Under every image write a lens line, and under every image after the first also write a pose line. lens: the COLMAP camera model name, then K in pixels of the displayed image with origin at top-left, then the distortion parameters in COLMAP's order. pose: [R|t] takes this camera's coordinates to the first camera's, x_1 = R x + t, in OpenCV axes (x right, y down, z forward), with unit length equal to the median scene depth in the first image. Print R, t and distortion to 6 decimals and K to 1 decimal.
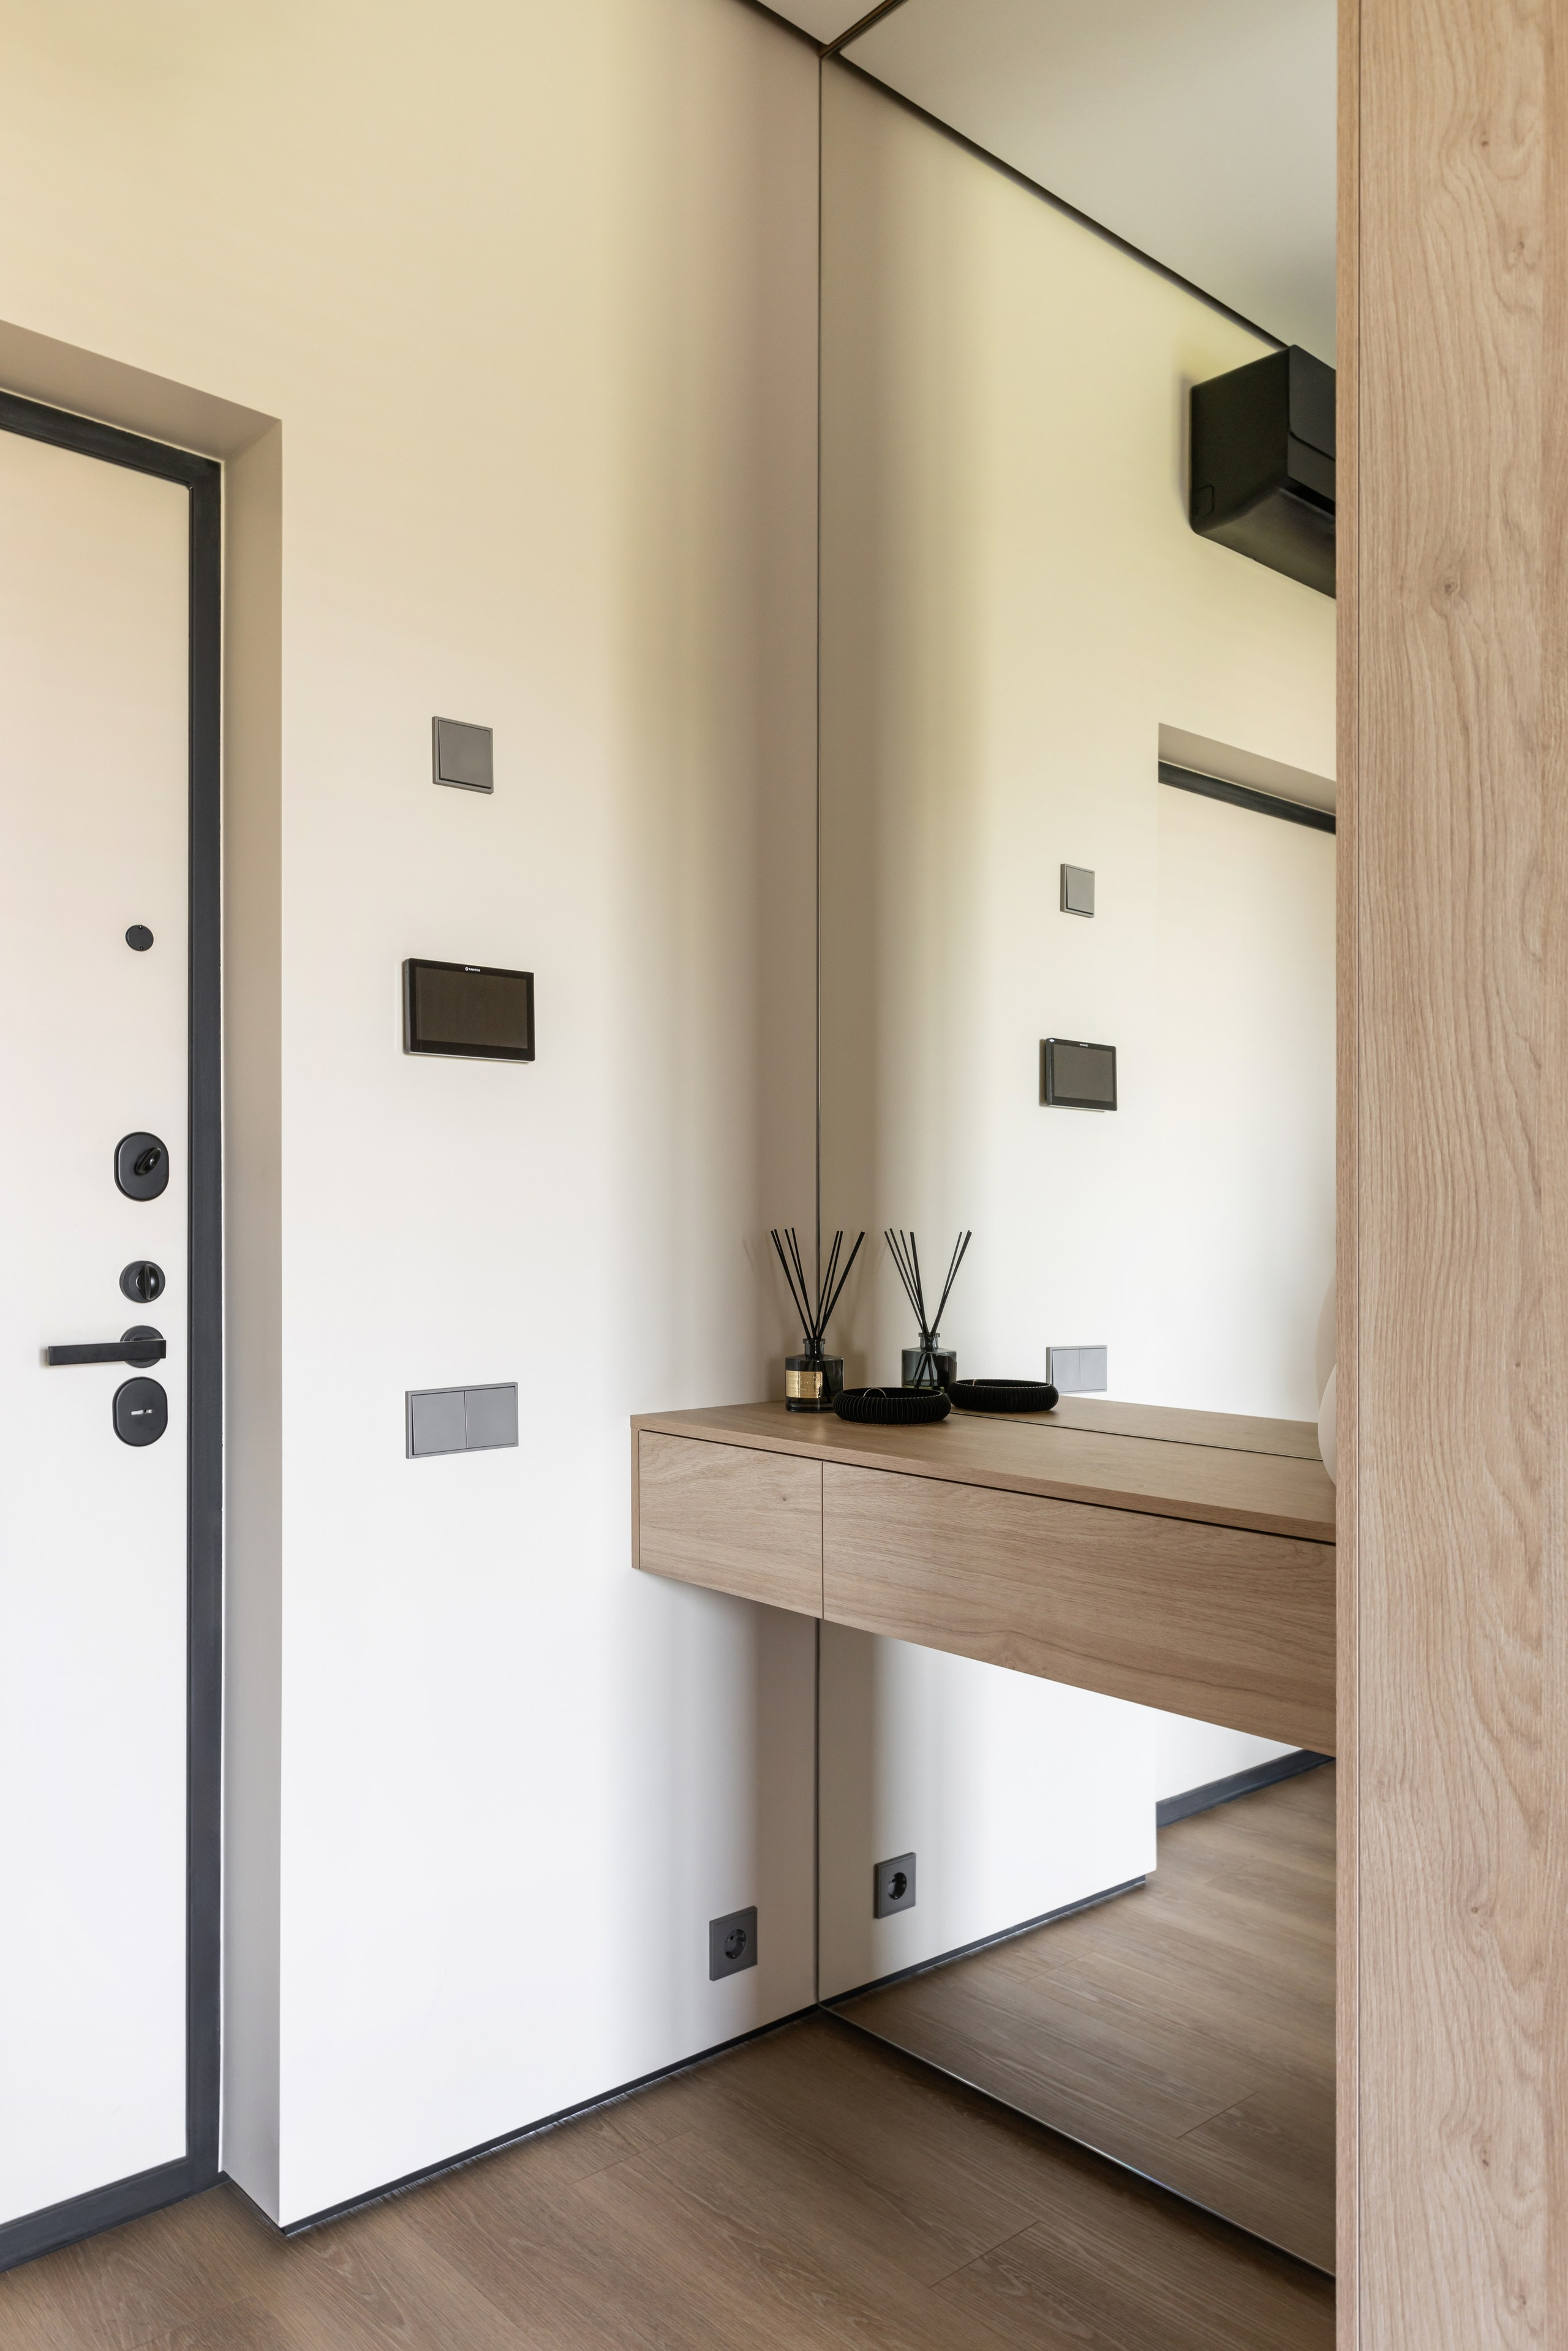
lens RADIAL K [[1646.2, 0, 782.8], [0, 1646.2, 1306.9], [0, 0, 1]] dist [0.001515, -0.000786]
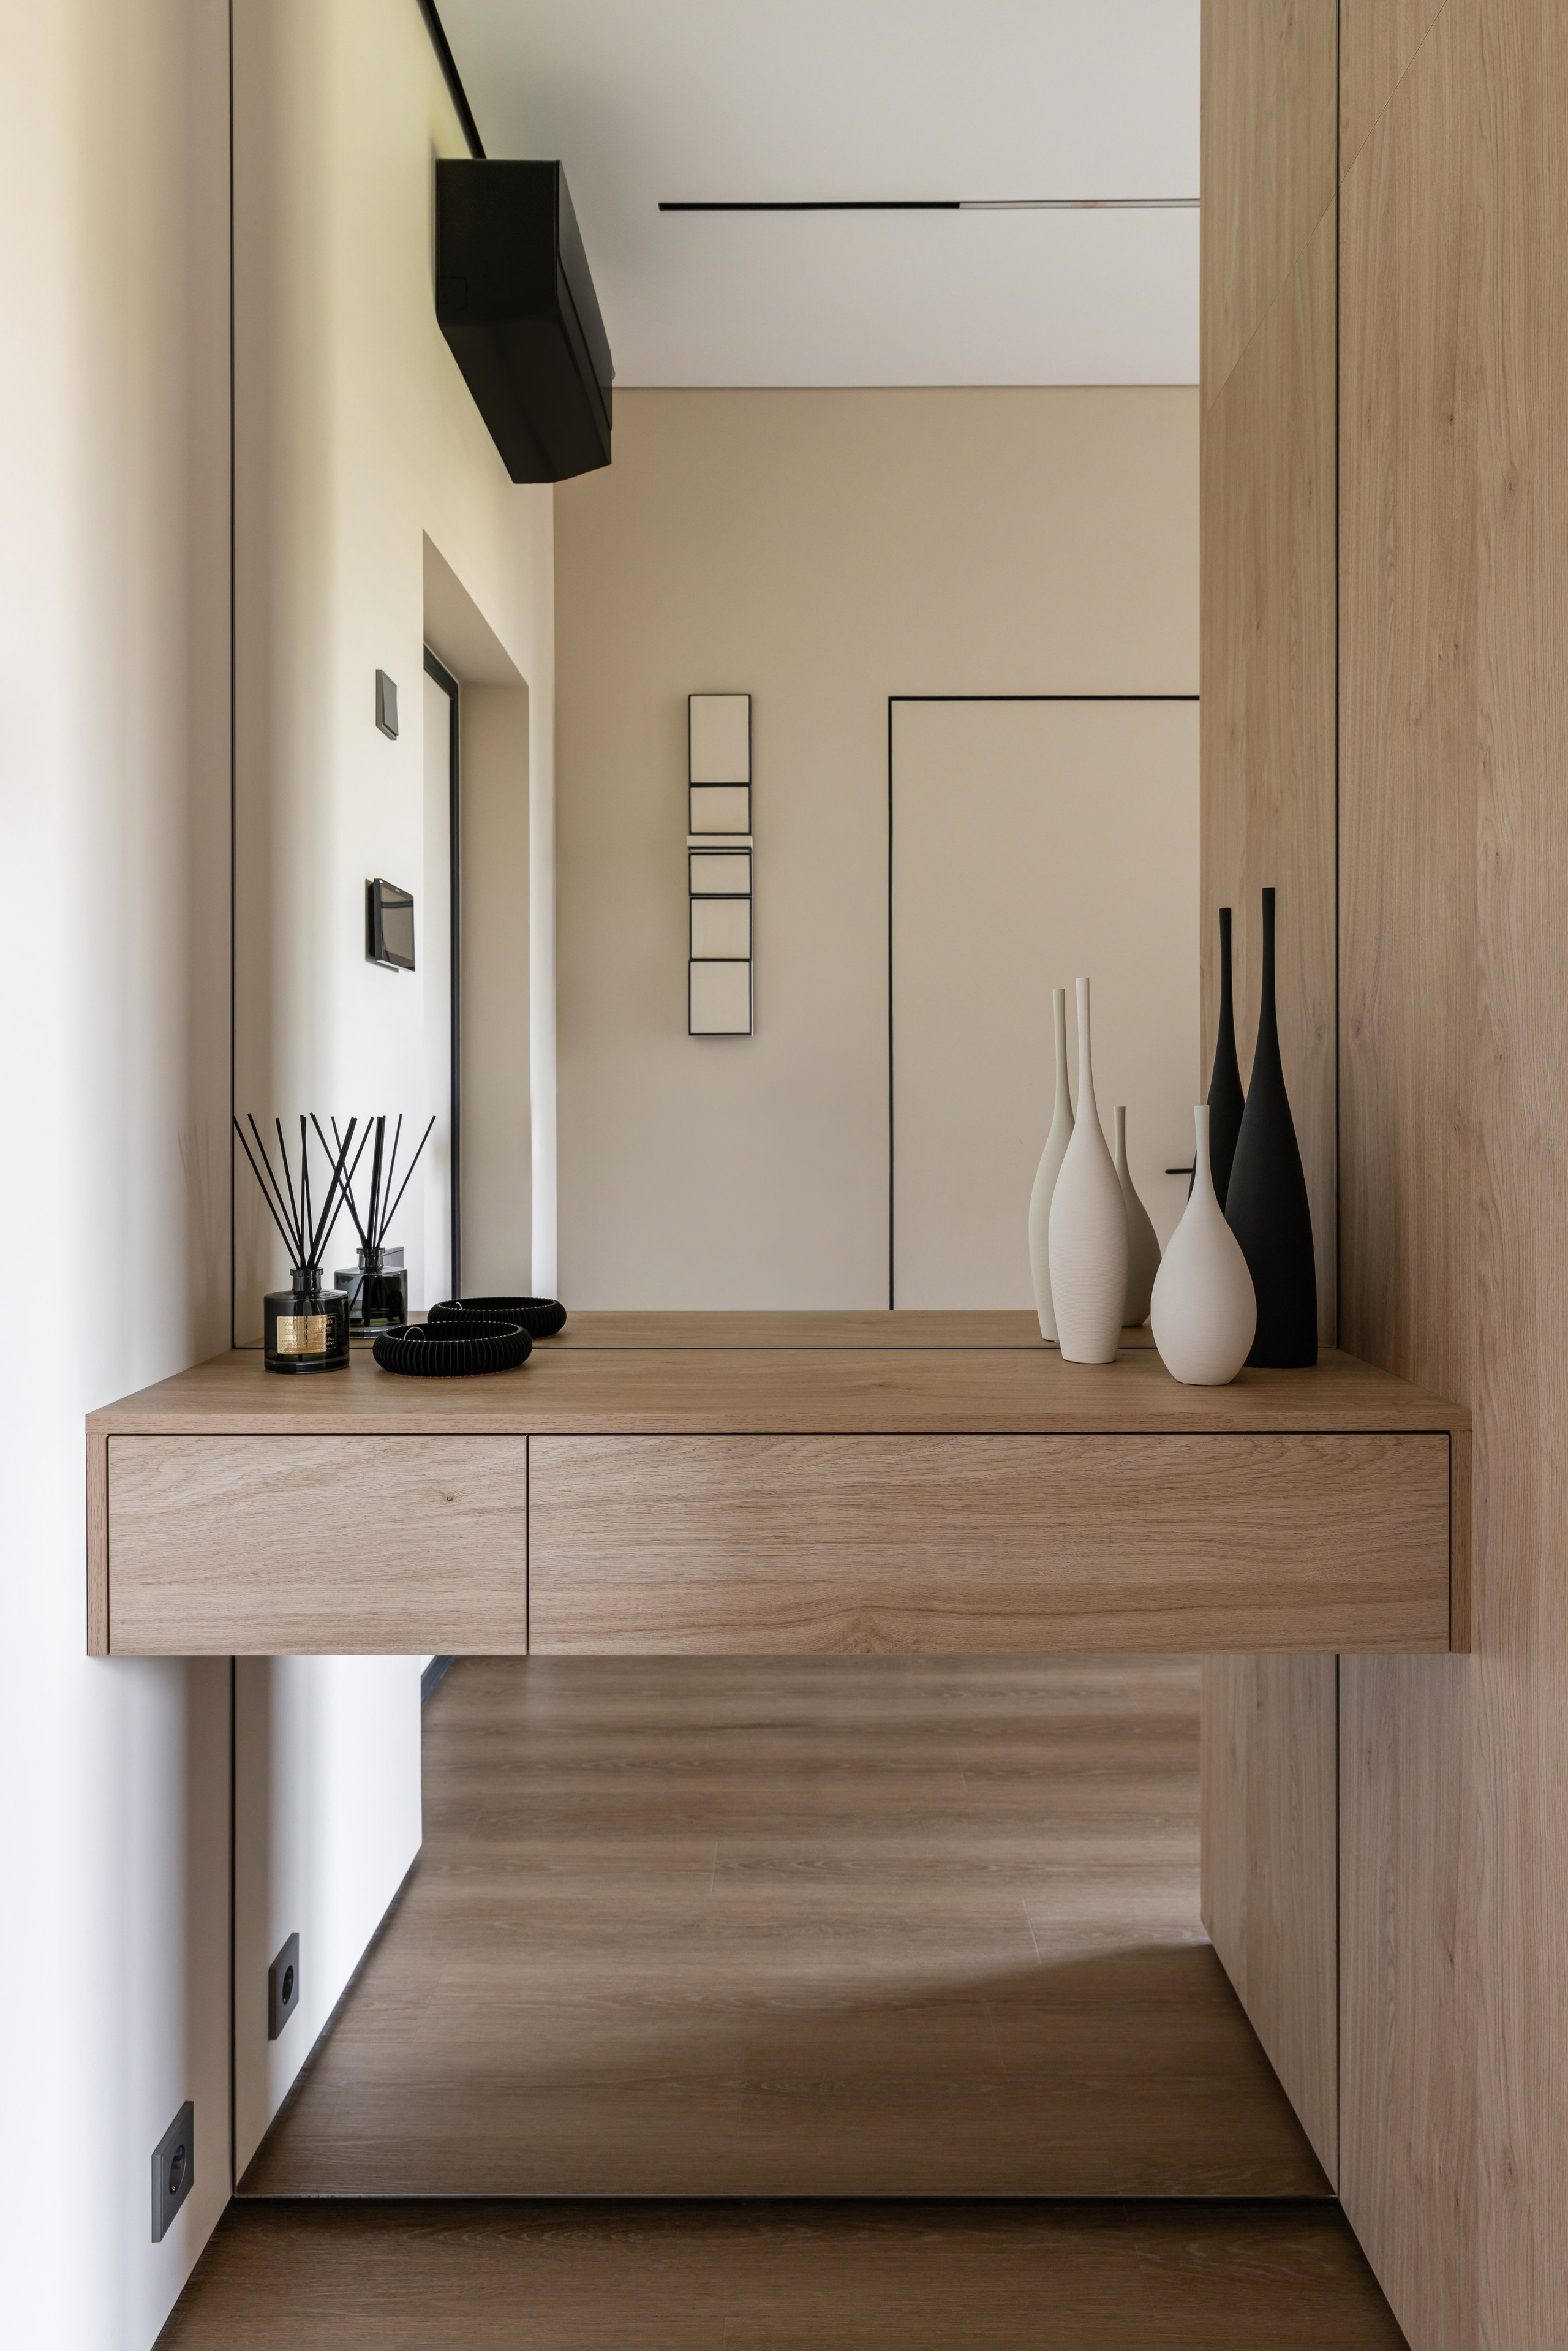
lens RADIAL K [[1586.9, 0, 784.0], [0, 1586.9, 1175.5], [0, 0, 1]] dist [0.007145, 0.002020]
pose [[0.668240, -0.040671, 0.742833, -0.419661], [0.046282, 0.998843, 0.013053, -0.023969], [-0.742505, 0.025658, 0.669349, 0.461770]]
